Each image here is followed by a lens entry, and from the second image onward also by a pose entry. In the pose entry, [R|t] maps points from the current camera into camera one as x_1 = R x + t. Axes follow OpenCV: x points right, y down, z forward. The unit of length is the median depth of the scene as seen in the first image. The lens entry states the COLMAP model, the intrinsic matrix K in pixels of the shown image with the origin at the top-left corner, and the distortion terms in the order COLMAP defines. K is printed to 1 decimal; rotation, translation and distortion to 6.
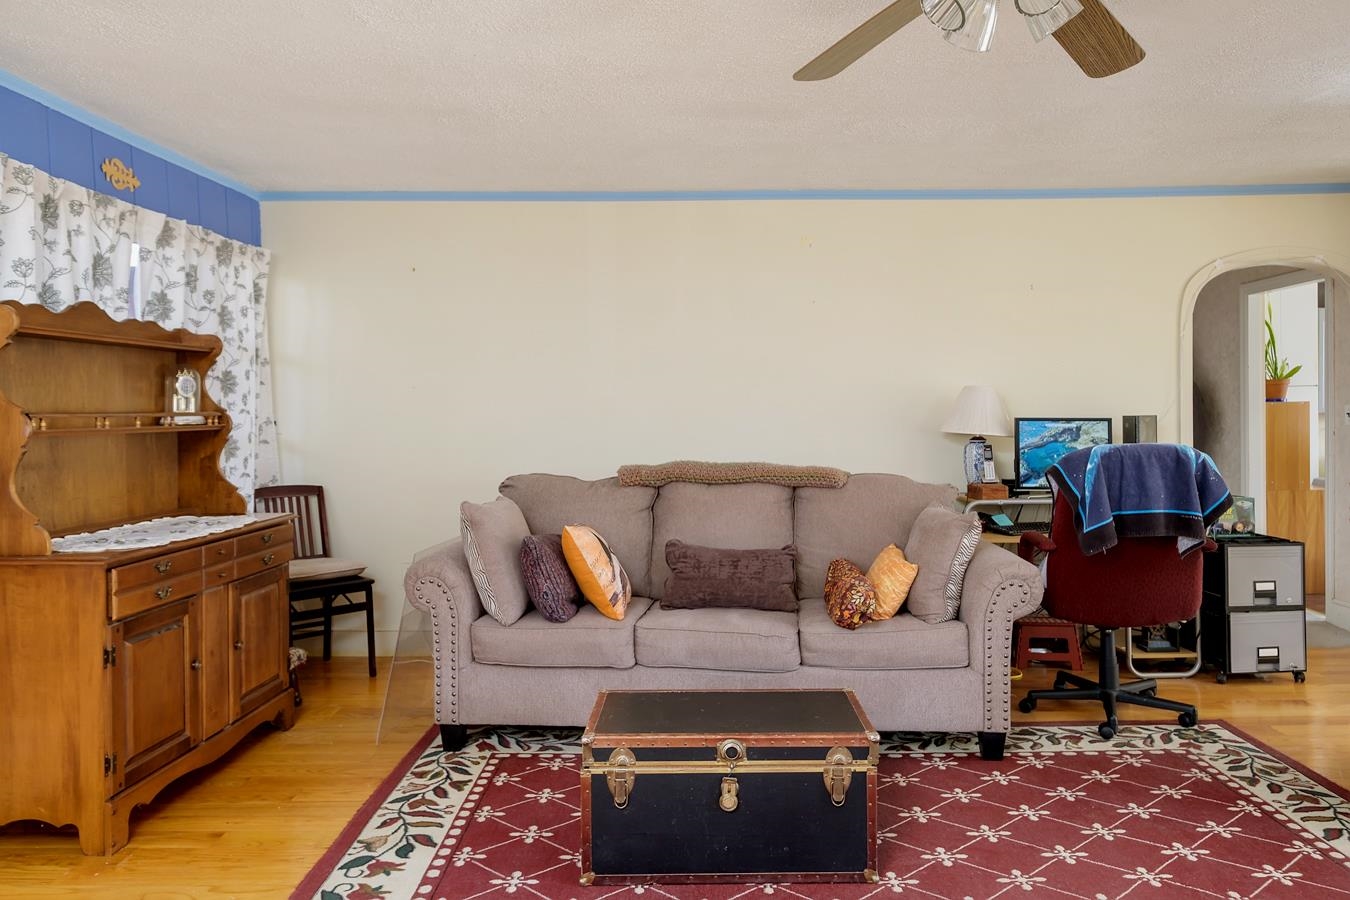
lens RADIAL K [[901.9, 0, 712.0], [0, 901.9, 424.8], [0, 0, 1]] dist [0.009141, -0.003005]
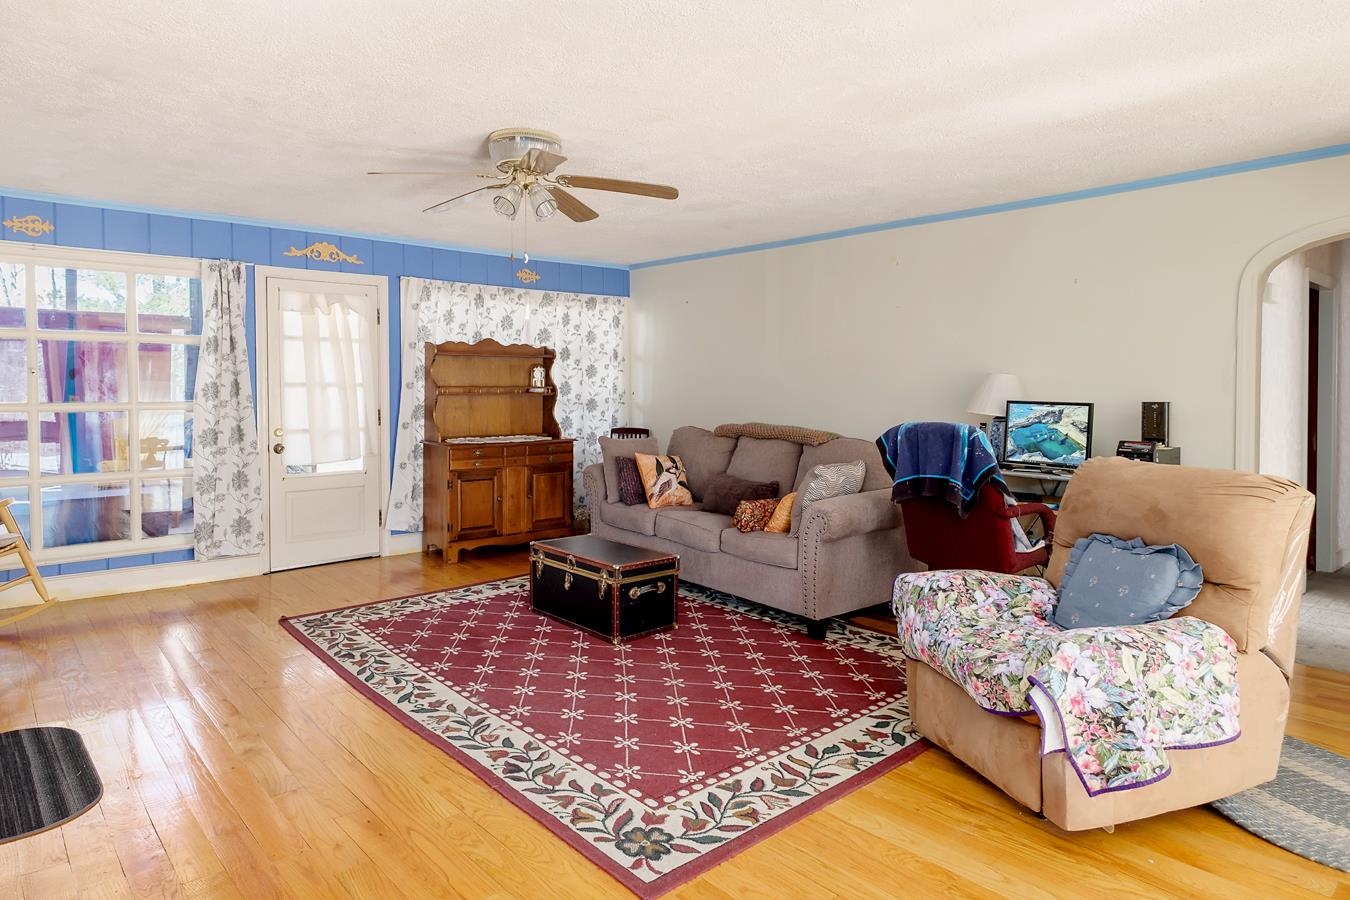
lens RADIAL K [[810.2, 0, 666.9], [0, 810.2, 400.4], [0, 0, 1]] dist [0.001247, 0.000553]
pose [[0.660098, 0.026648, -0.750707, 1.093951], [-0.022754, 0.999621, 0.015477, -0.018573], [0.750835, 0.006865, 0.660454, -0.019276]]
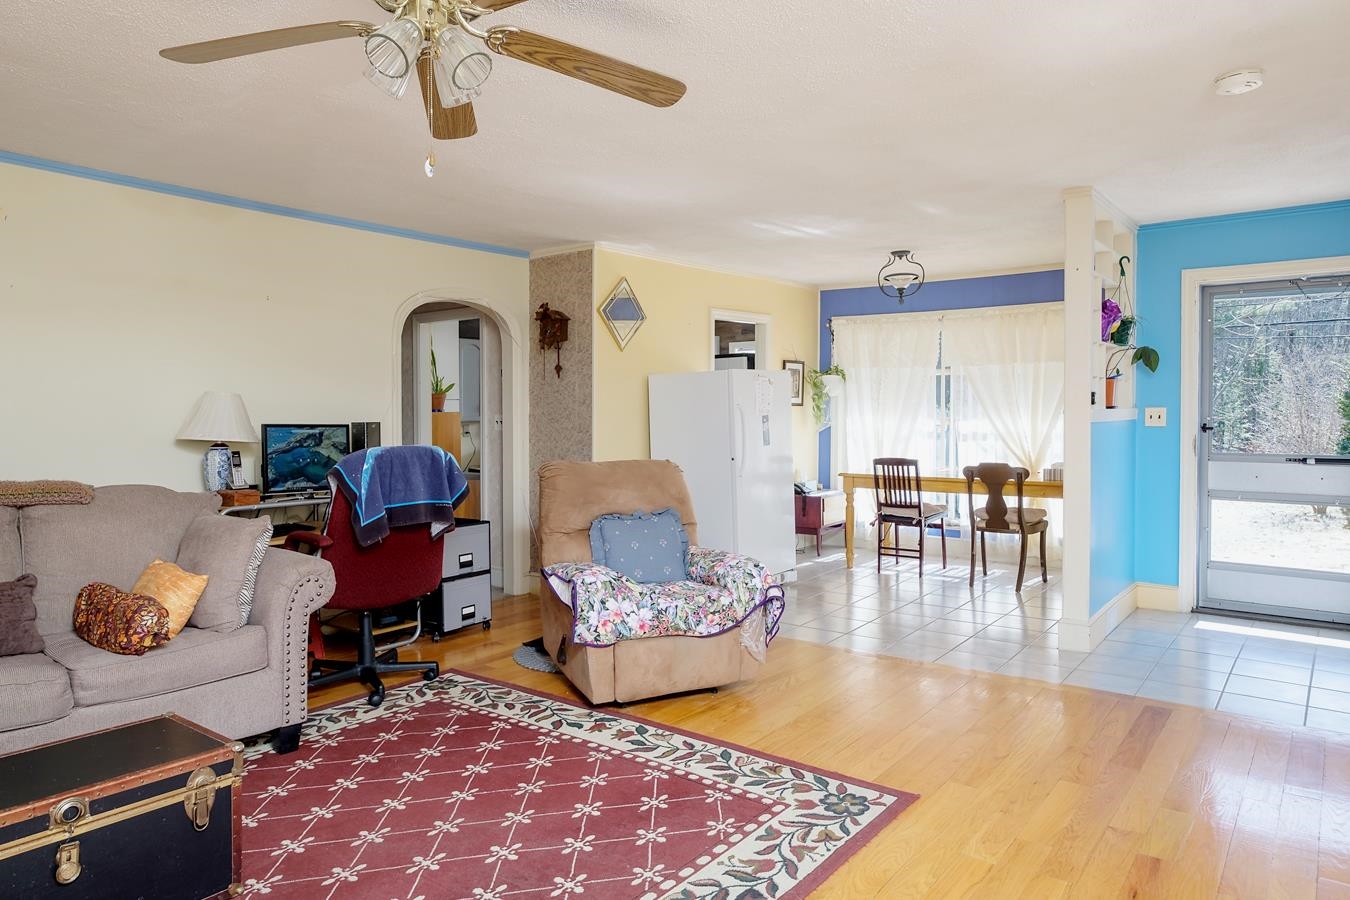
lens RADIAL K [[866.3, 0, 676.2], [0, 866.3, 426.9], [0, 0, 1]] dist [-0.003533, 0.000024]
pose [[0.617691, -0.000878, 0.786420, -0.194885], [0.006365, 0.999972, -0.003884, 0.003036], [-0.786395, 0.007405, 0.617680, 0.030541]]
